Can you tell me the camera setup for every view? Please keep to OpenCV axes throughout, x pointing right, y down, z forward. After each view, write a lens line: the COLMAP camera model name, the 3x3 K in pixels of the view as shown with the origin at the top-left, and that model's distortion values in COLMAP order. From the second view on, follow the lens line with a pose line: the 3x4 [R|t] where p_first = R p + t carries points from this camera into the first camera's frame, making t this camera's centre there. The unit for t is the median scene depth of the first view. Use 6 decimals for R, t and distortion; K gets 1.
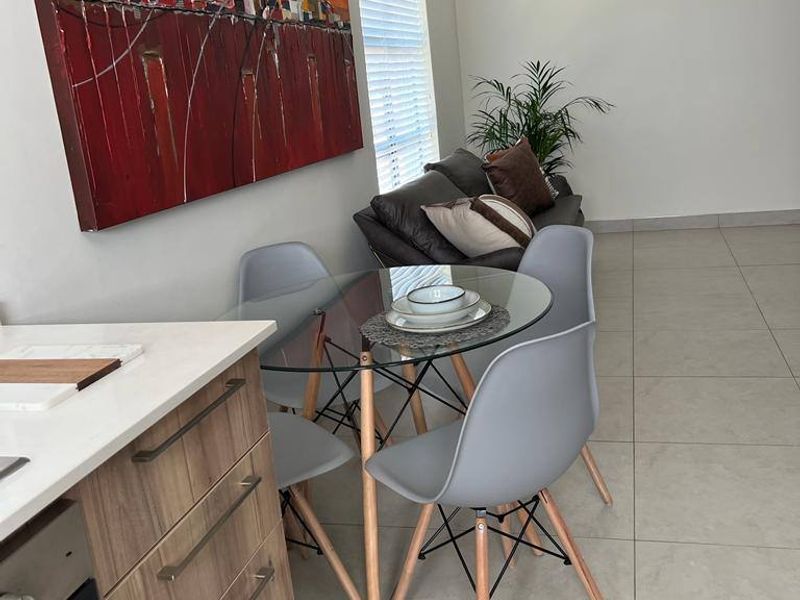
lens RADIAL K [[829.3, 0, 404.3], [0, 829.3, 302.1], [0, 0, 1]] dist [0.031232, 0.000000]
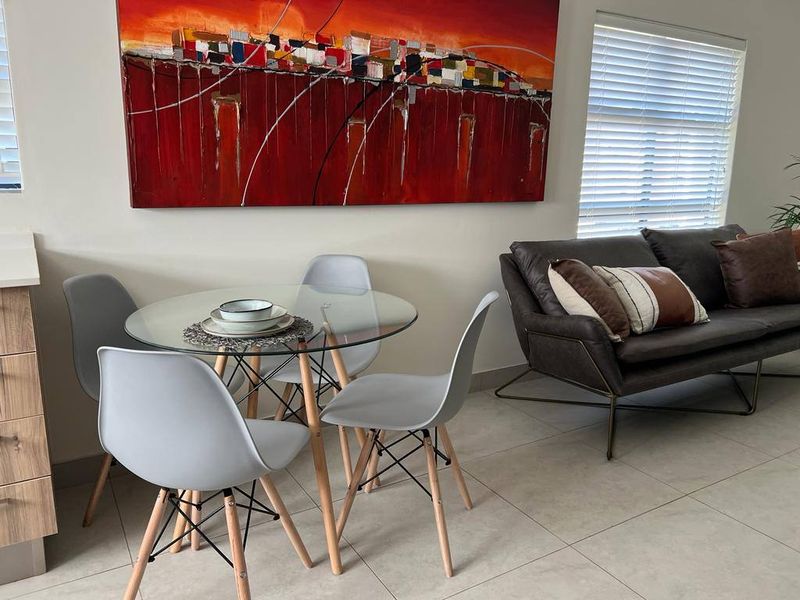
lens RADIAL K [[618.6, 0, 394.8], [0, 618.6, 295.1], [0, 0, 1]] dist [0.031166, -0.024581]
pose [[0.710955, 0.259012, -0.653801, 0.458505], [-0.265993, 0.959676, 0.090944, -0.098992], [0.650992, 0.109249, 0.751182, 0.281804]]
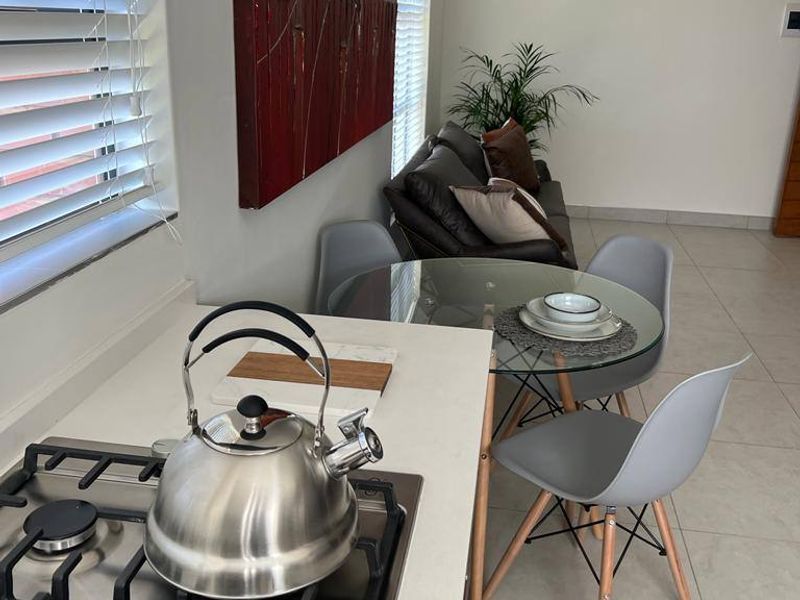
lens RADIAL K [[829.3, 0, 407.3], [0, 829.3, 319.6], [0, 0, 1]] dist [0.031232, 0.000000]
pose [[0.983058, 0.086215, 0.161751, -0.200699], [-0.099521, 0.992126, 0.076038, -0.028526], [-0.153922, -0.090848, 0.983898, -0.010322]]
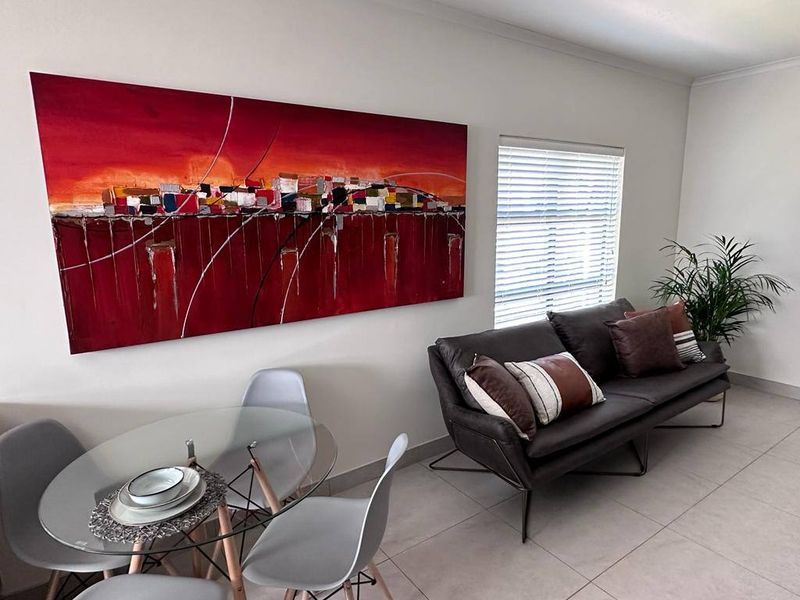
lens RADIAL K [[487.1, 0, 400.8], [0, 487.1, 301.0], [0, 0, 1]] dist [-0.001132, 0.000307]
pose [[0.757814, 0.216285, -0.615580, 0.413364], [-0.229026, 0.971604, 0.059431, -0.235624], [0.610954, 0.095946, 0.785830, 0.378879]]
